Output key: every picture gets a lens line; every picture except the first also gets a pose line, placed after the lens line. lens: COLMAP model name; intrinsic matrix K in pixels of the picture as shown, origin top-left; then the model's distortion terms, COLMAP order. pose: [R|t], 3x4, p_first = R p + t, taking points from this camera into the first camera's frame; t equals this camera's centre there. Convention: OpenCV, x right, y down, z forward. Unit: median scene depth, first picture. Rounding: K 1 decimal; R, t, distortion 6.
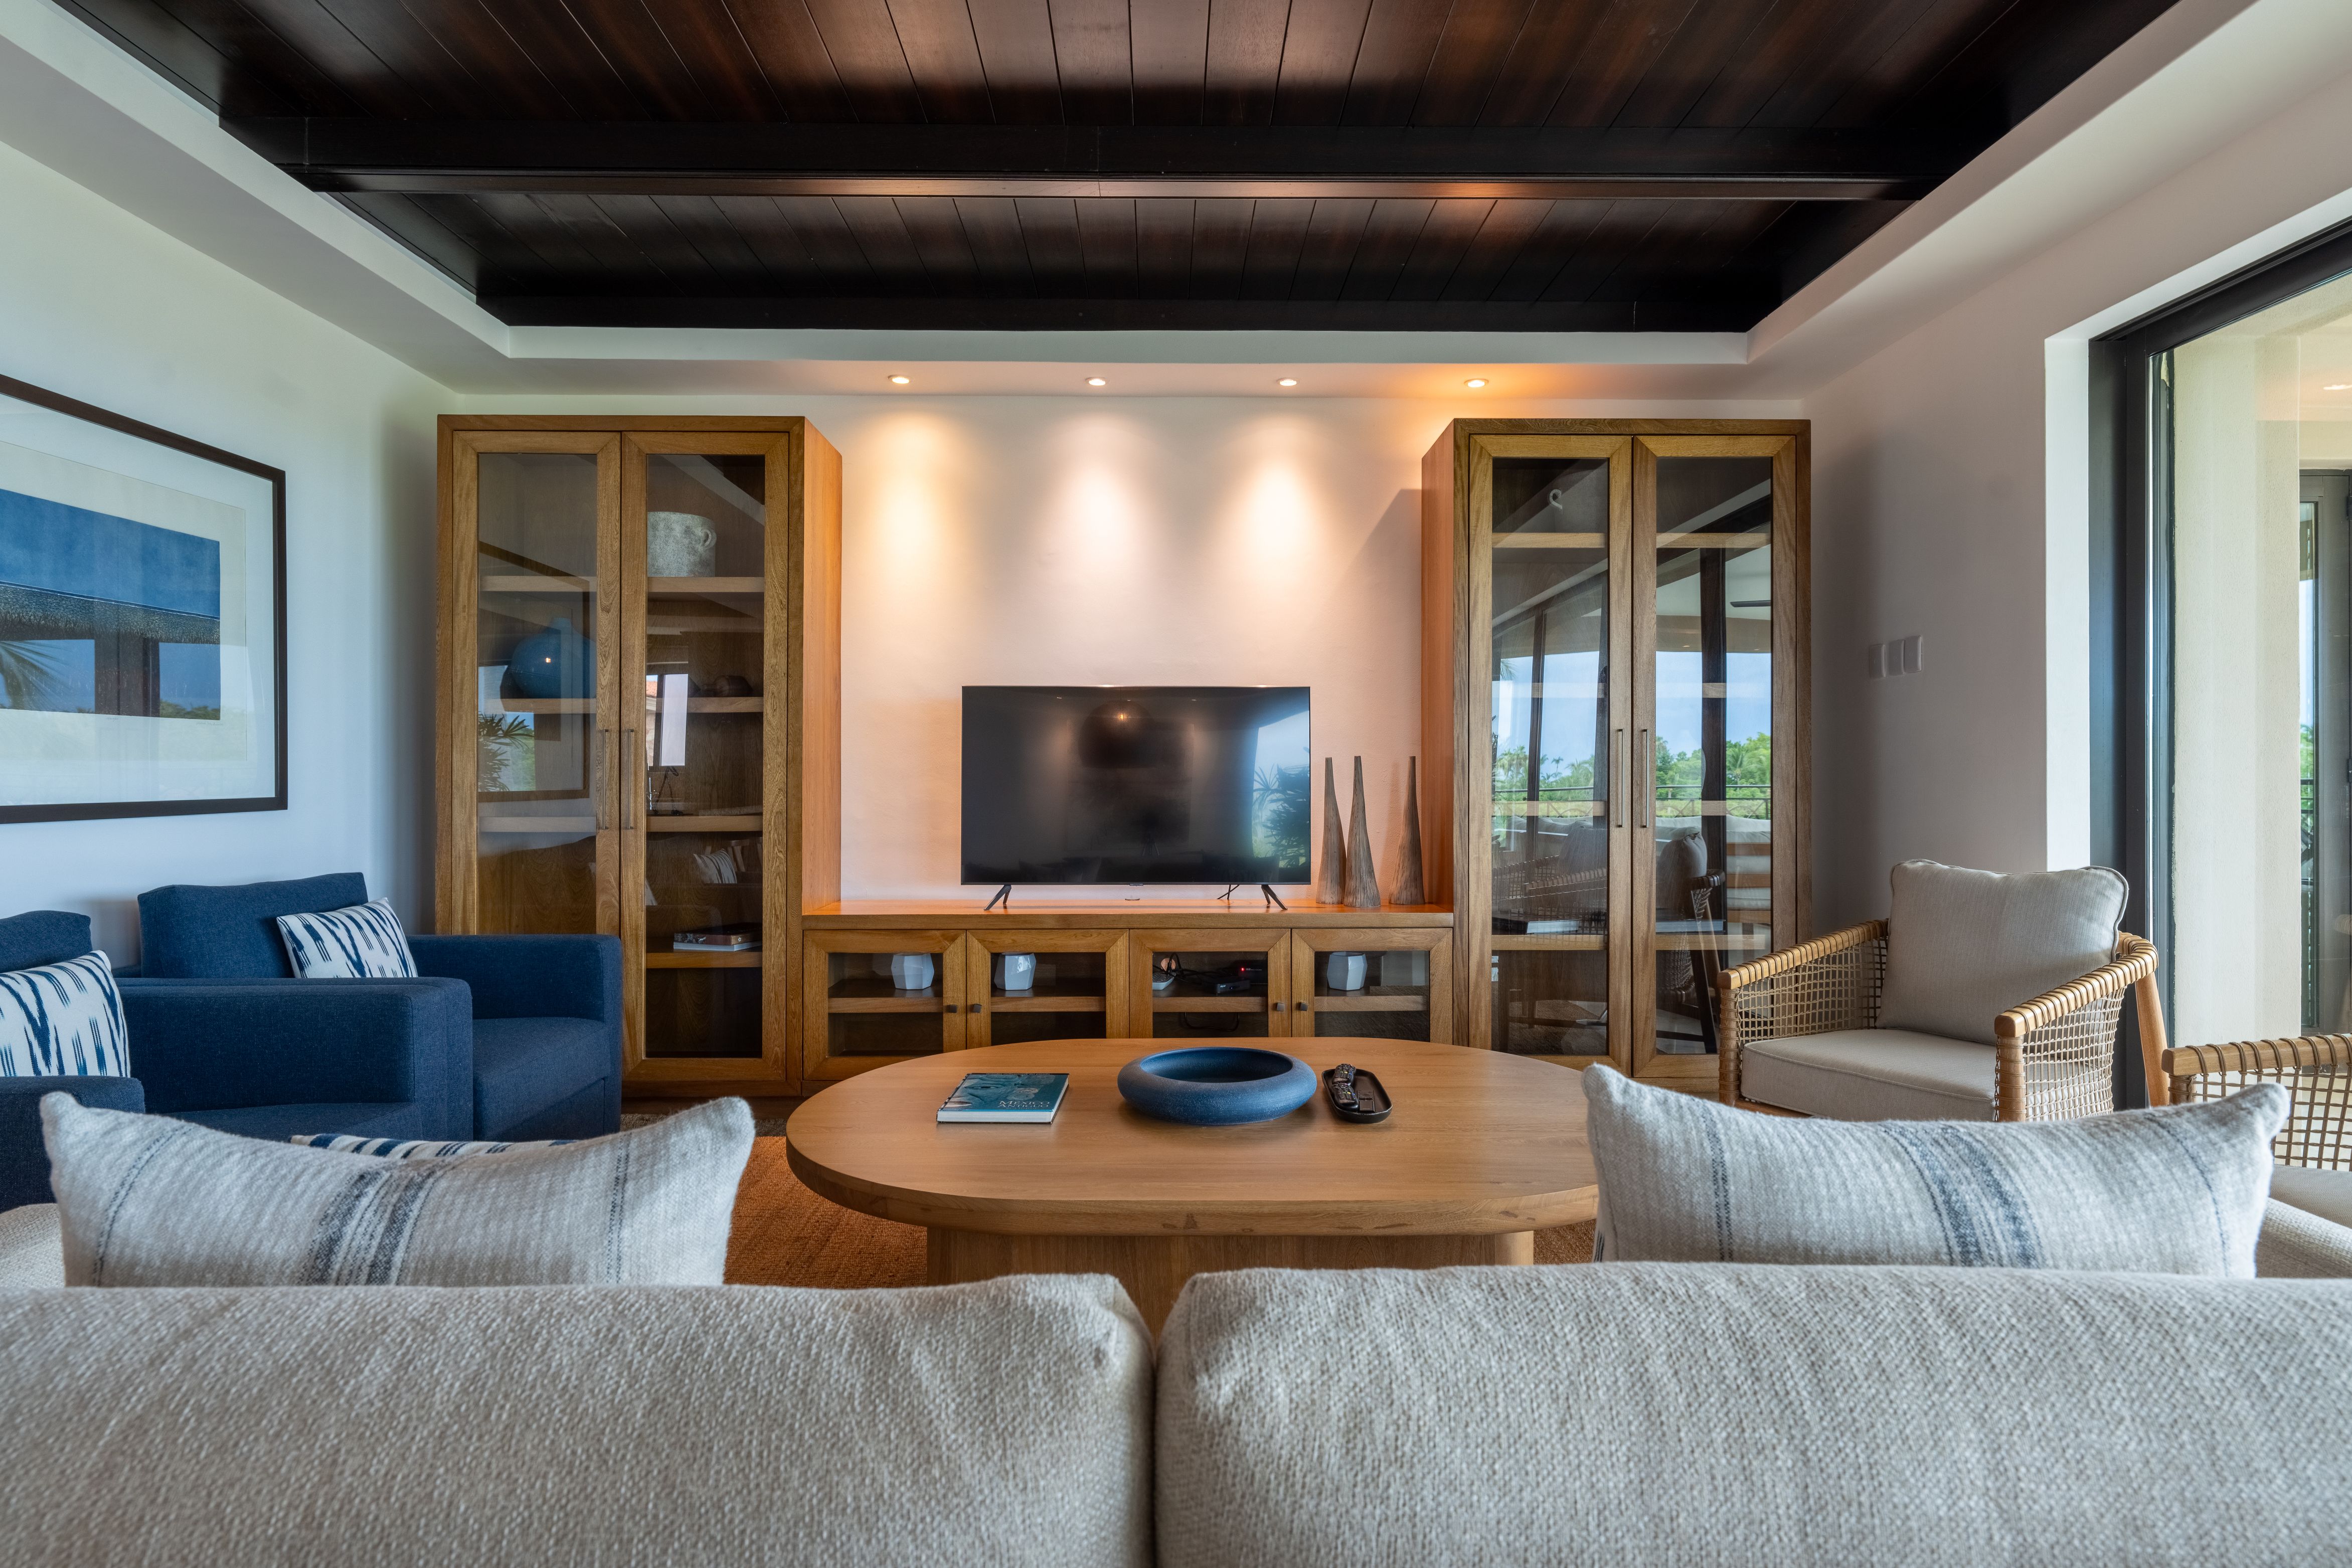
lens RADIAL K [[1260.5, 0, 1176.0], [0, 1260.5, 784.0], [0, 0, 1]] dist [0.021271, 0.001026]
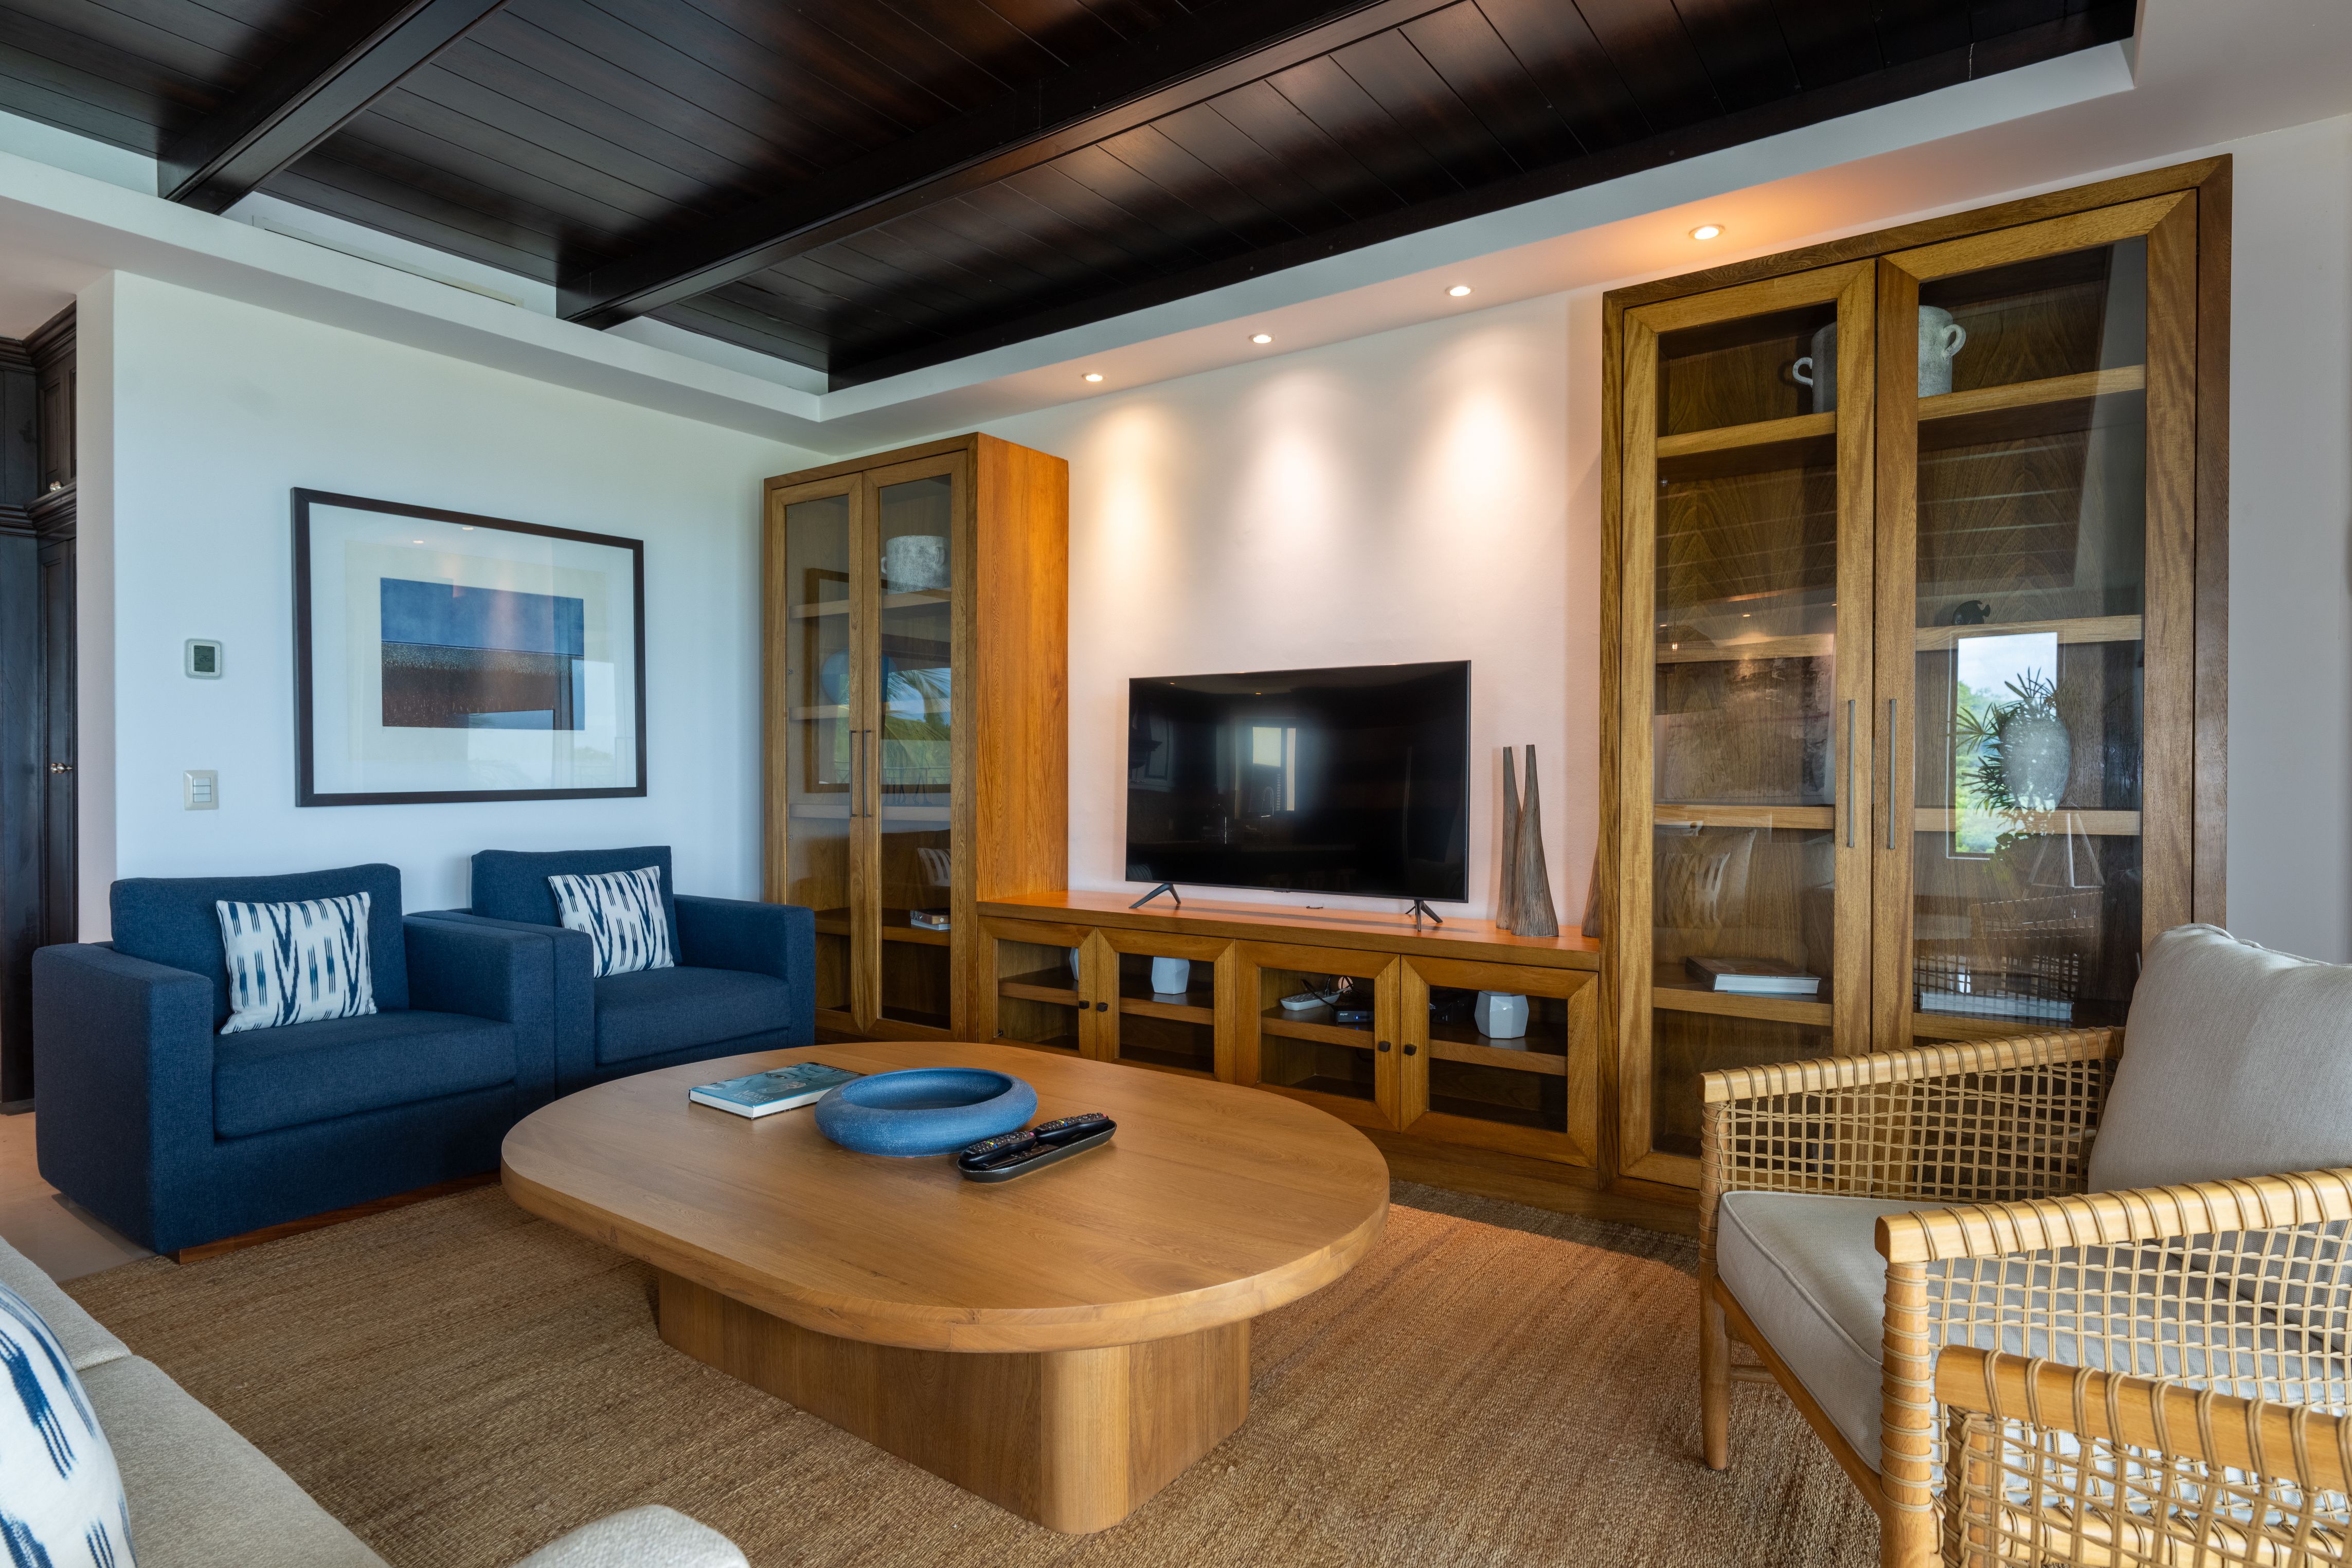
lens RADIAL K [[1260.5, 0, 1176.0], [0, 1260.5, 784.0], [0, 0, 1]] dist [0.021271, 0.001026]
pose [[0.799485, 0.006287, -0.600653, 0.472378], [-0.002293, 0.999970, 0.007414, -0.003571], [0.600682, -0.004550, 0.799475, 0.248149]]
